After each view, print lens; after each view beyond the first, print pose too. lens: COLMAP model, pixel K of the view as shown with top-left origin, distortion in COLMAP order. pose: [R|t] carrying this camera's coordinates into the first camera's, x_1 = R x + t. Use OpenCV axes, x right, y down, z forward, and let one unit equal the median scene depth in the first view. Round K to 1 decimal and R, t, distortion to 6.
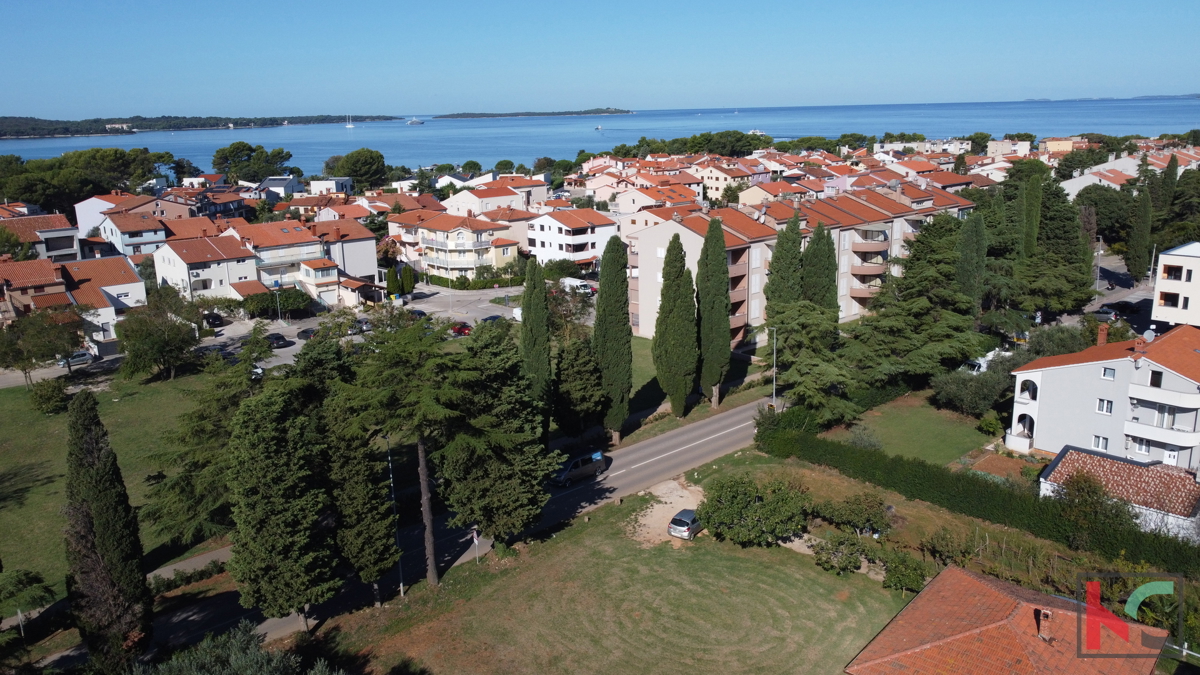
lens RADIAL K [[912.7, 0, 607.0], [0, 912.7, 336.7], [0, 0, 1]] dist [0.006337, -0.010050]
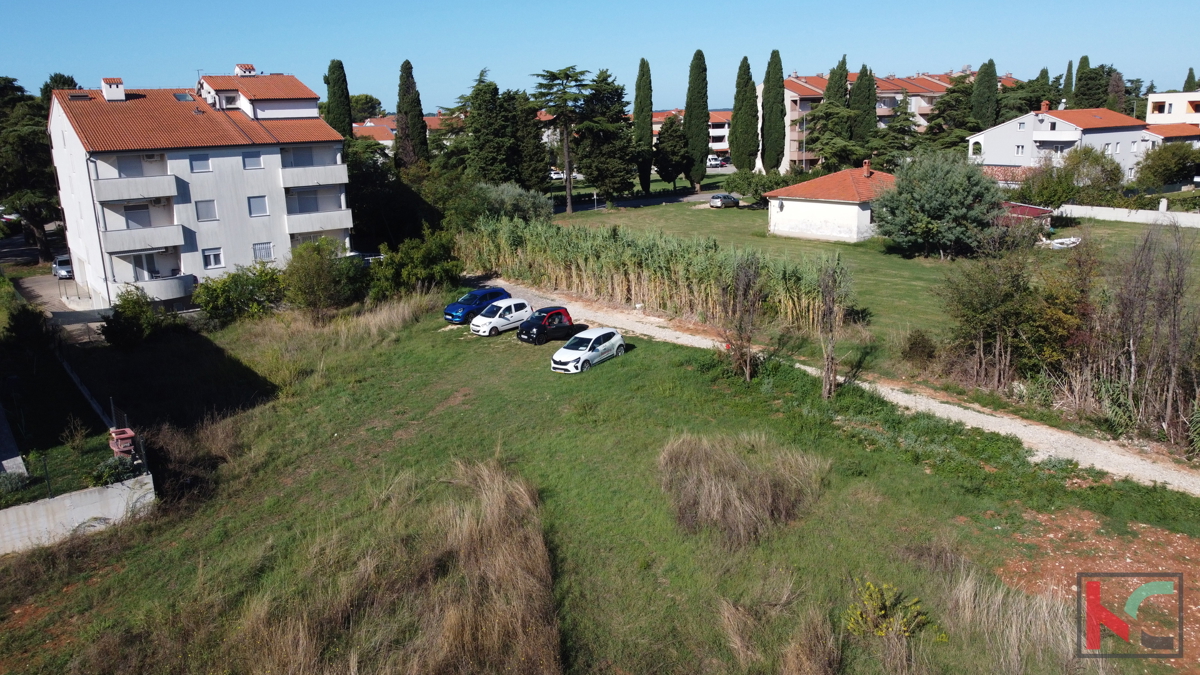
lens RADIAL K [[912.7, 0, 606.6], [0, 912.7, 333.4], [0, 0, 1]] dist [0.006337, -0.010050]
pose [[0.977675, 0.041578, -0.205969, 0.113881], [-0.041776, 0.999121, 0.003392, 0.217864], [0.205929, 0.005288, 0.978553, -0.322618]]
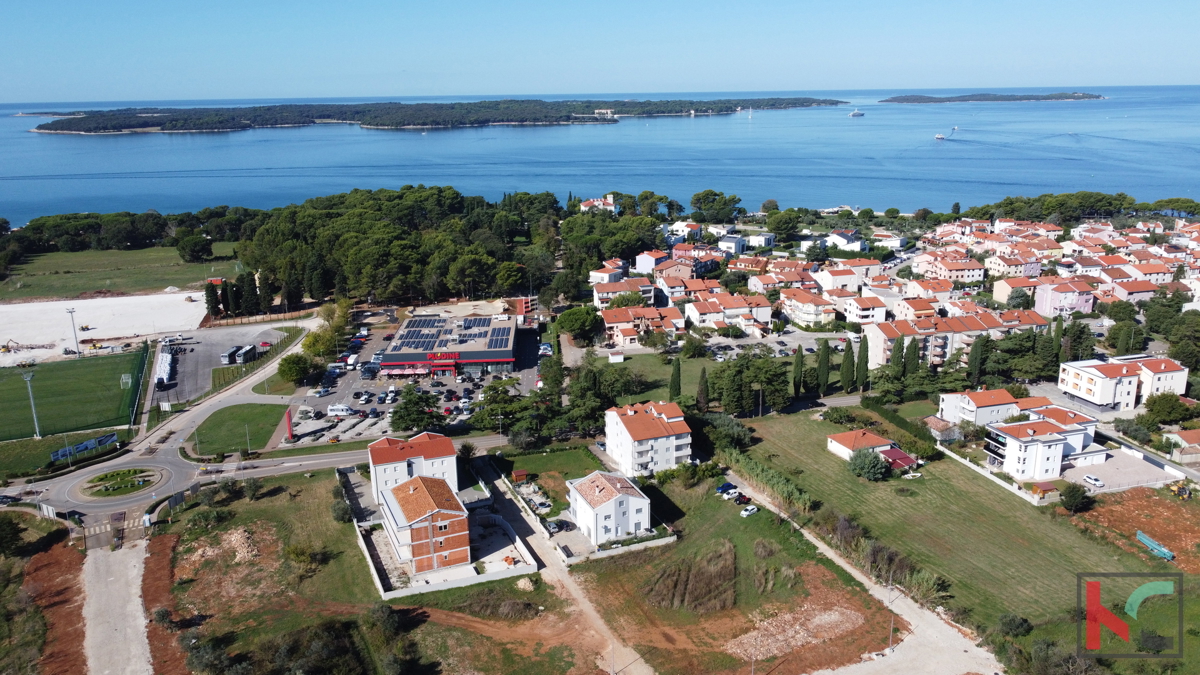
lens RADIAL K [[912.7, 0, 603.0], [0, 912.7, 341.8], [0, 0, 1]] dist [0.006337, -0.010050]
pose [[0.890452, 0.130308, -0.436022, 0.455680], [-0.114910, 0.991462, 0.061632, -0.127156], [0.440331, -0.004777, 0.897823, -1.493764]]
